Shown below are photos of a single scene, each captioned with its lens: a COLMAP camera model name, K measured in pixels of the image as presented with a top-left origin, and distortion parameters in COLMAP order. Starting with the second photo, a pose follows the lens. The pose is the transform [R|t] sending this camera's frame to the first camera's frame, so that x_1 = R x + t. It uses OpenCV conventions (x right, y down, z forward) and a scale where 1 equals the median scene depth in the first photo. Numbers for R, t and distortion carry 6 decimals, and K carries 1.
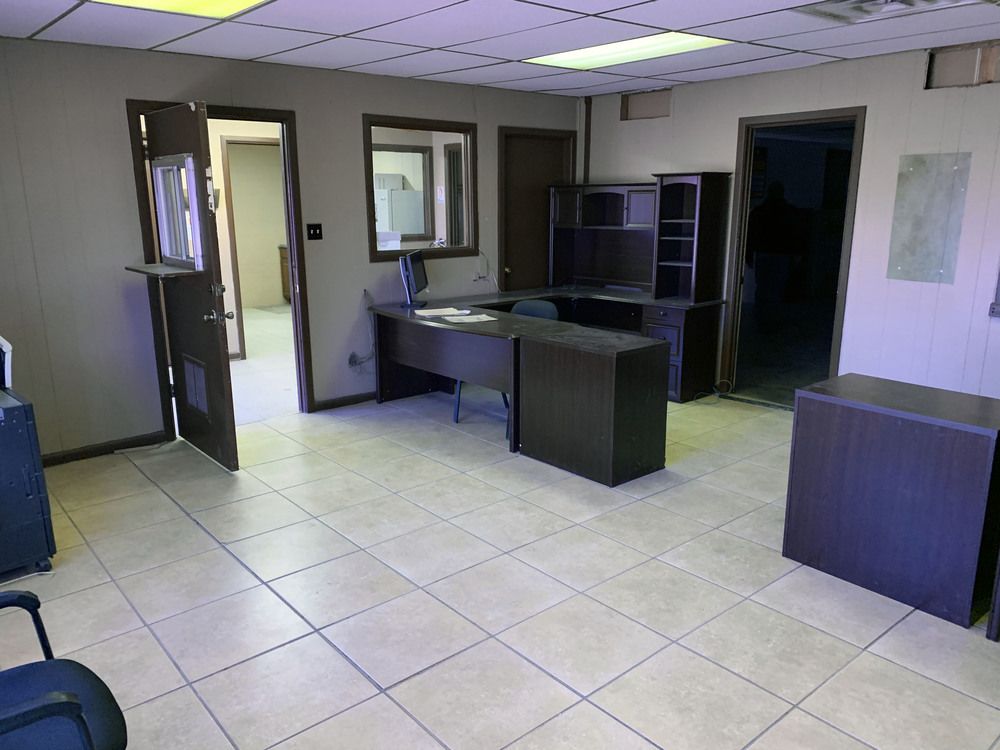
lens RADIAL K [[759.8, 0, 496.0], [0, 759.8, 379.2], [0, 0, 1]] dist [0.052187, -0.051668]
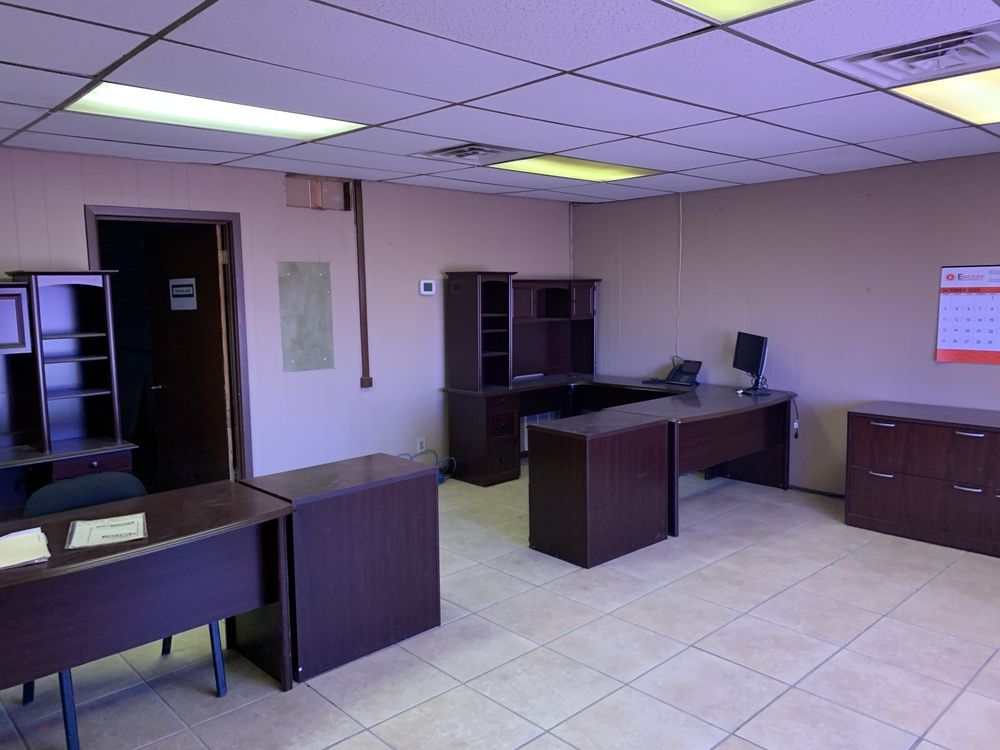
lens RADIAL K [[759.8, 0, 494.6], [0, 759.8, 372.7], [0, 0, 1]] dist [0.052187, -0.051668]
pose [[-0.052575, -0.115171, 0.991953, -0.641110], [0.244806, 0.961531, 0.124614, -0.214480], [-0.968146, 0.249388, -0.022358, 0.824061]]
